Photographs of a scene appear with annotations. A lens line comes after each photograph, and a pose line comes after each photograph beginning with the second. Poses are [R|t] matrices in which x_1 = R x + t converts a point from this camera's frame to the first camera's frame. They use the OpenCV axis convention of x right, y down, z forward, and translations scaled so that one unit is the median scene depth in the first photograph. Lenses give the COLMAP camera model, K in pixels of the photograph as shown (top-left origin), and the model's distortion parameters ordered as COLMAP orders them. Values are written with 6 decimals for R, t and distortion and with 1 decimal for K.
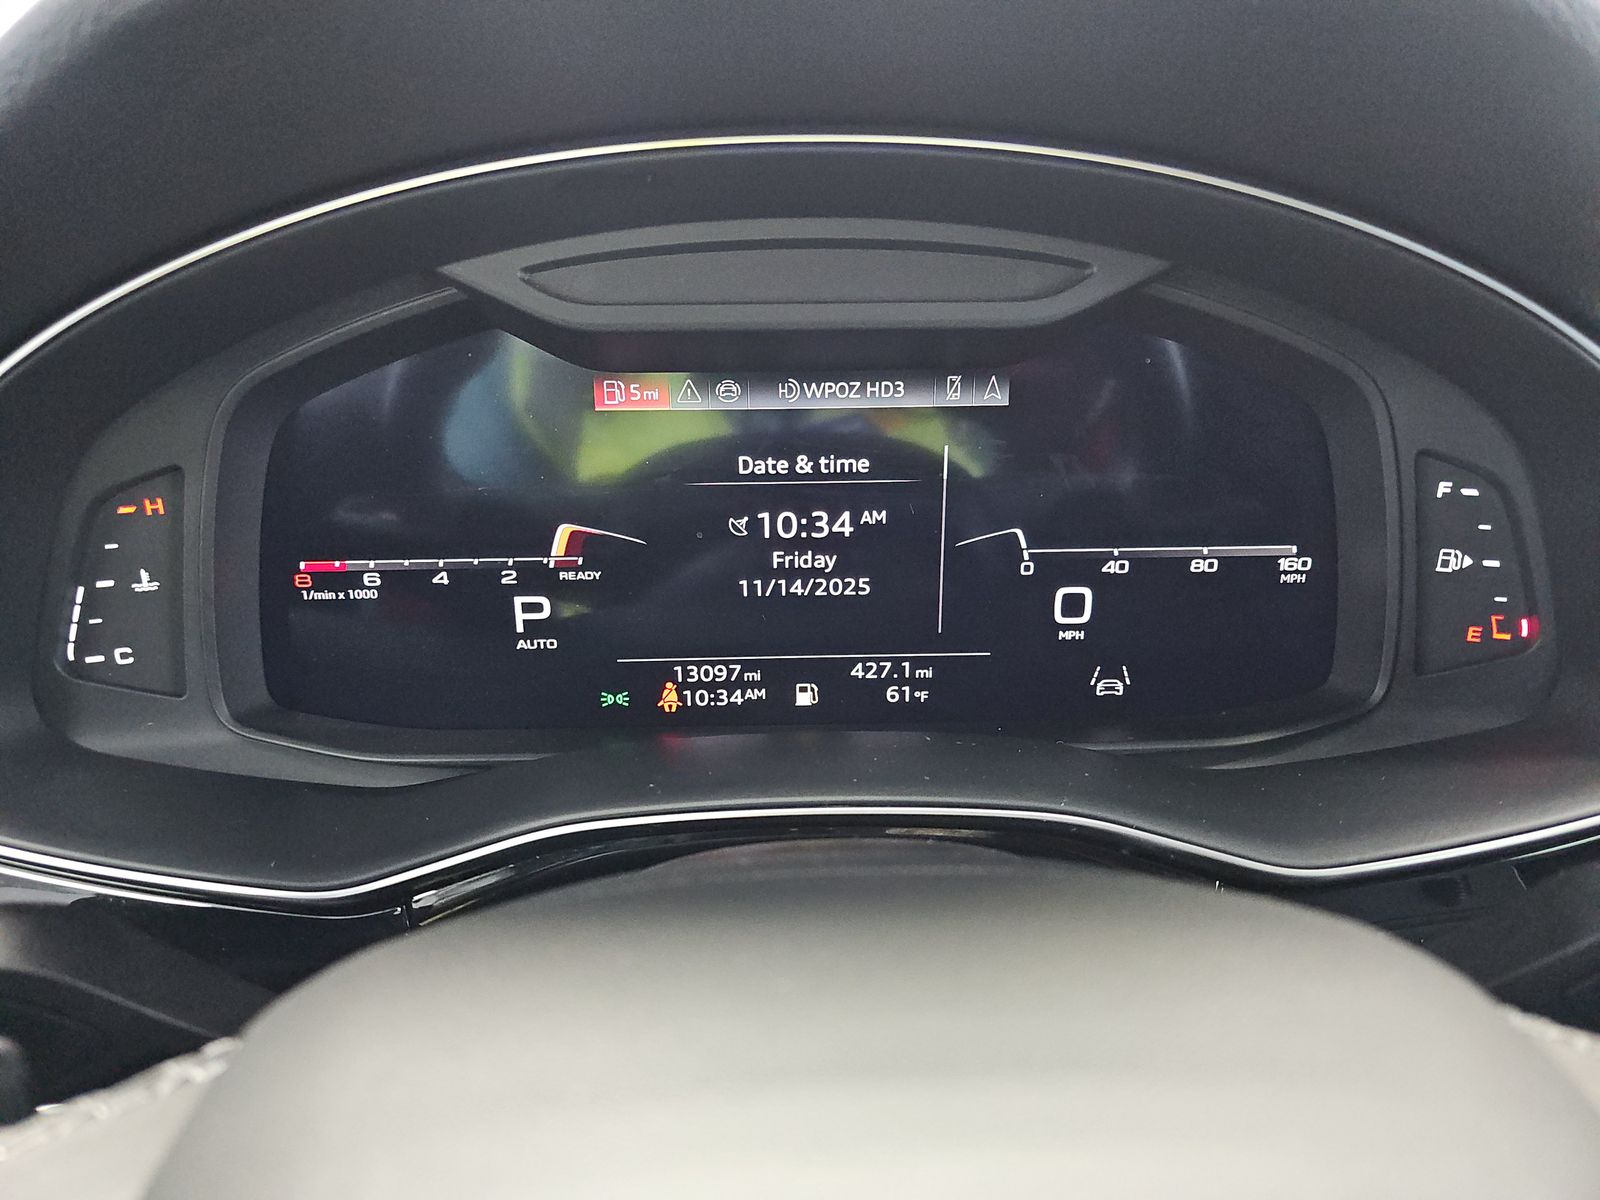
lens RADIAL K [[1060.7, 0, 811.6], [0, 1060.7, 589.4], [0, 0, 1]] dist [0.021840, -0.016163]
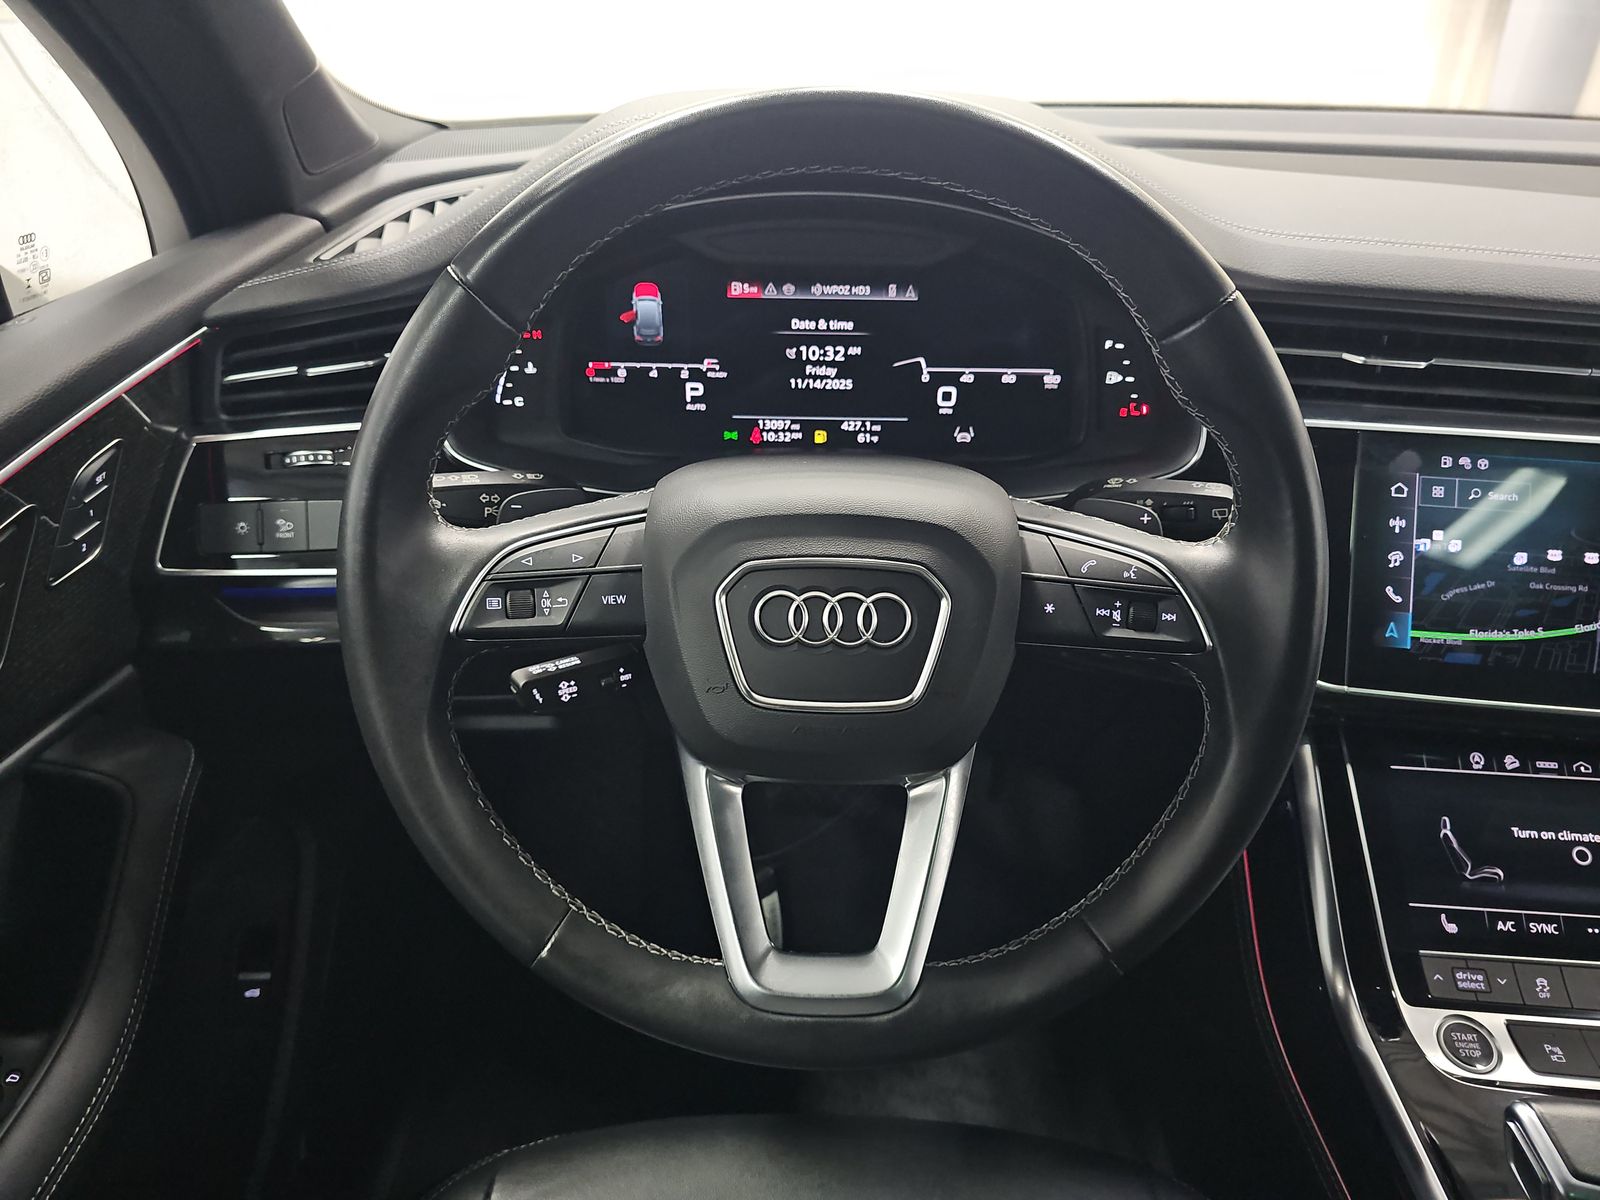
lens RADIAL K [[1060.7, 0, 823.5], [0, 1060.7, 612.7], [0, 0, 1]] dist [0.021840, -0.016163]
pose [[0.999560, 0.028909, 0.006575, -0.002532], [-0.029544, 0.989800, 0.139368, 0.156580], [-0.002478, -0.139501, 0.990219, -1.183744]]
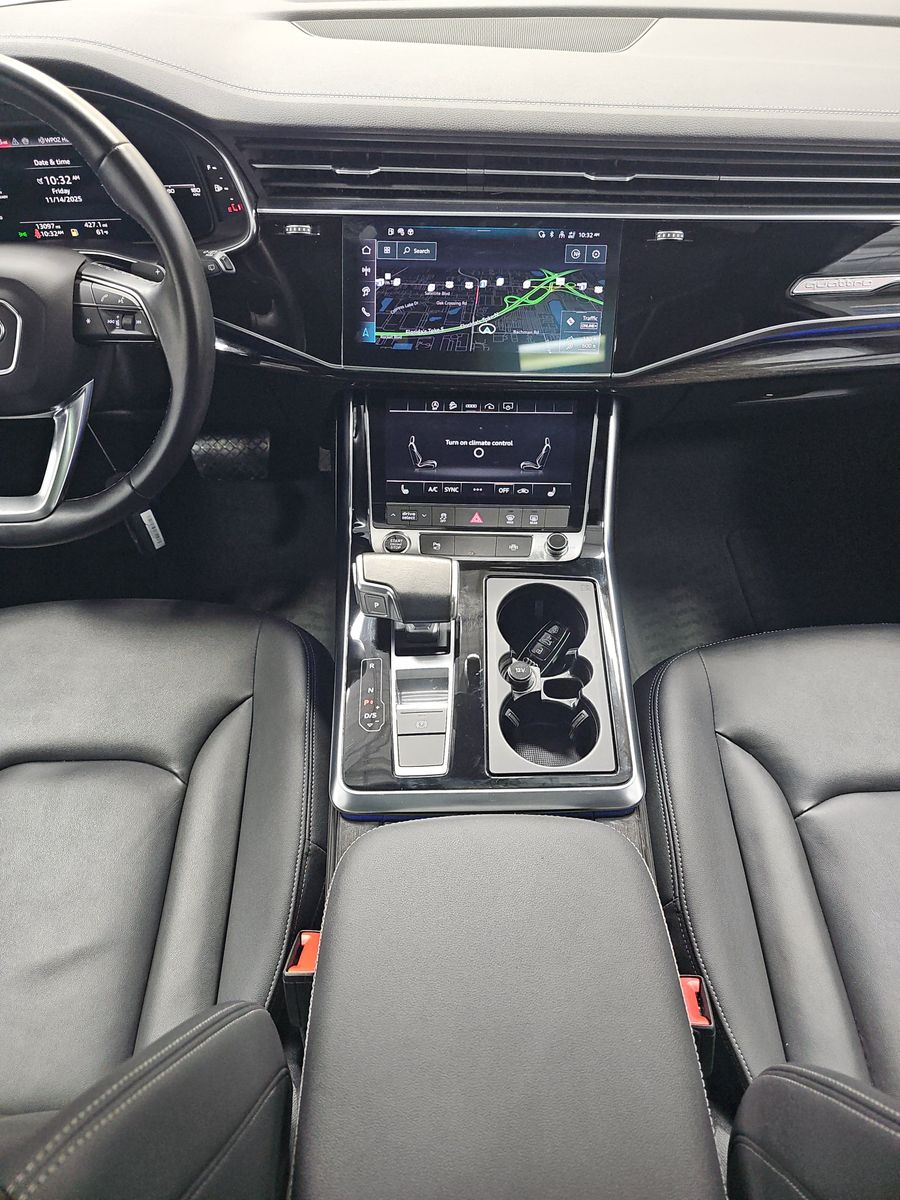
lens RADIAL K [[795.5, 0, 457.3], [0, 795.5, 599.3], [0, 0, 1]] dist [0.021840, -0.016163]
pose [[0.999479, -0.004704, -0.031938, 1.460119], [0.017141, 0.915671, 0.401564, 0.178010], [0.027355, -0.401902, 0.915274, -2.099209]]
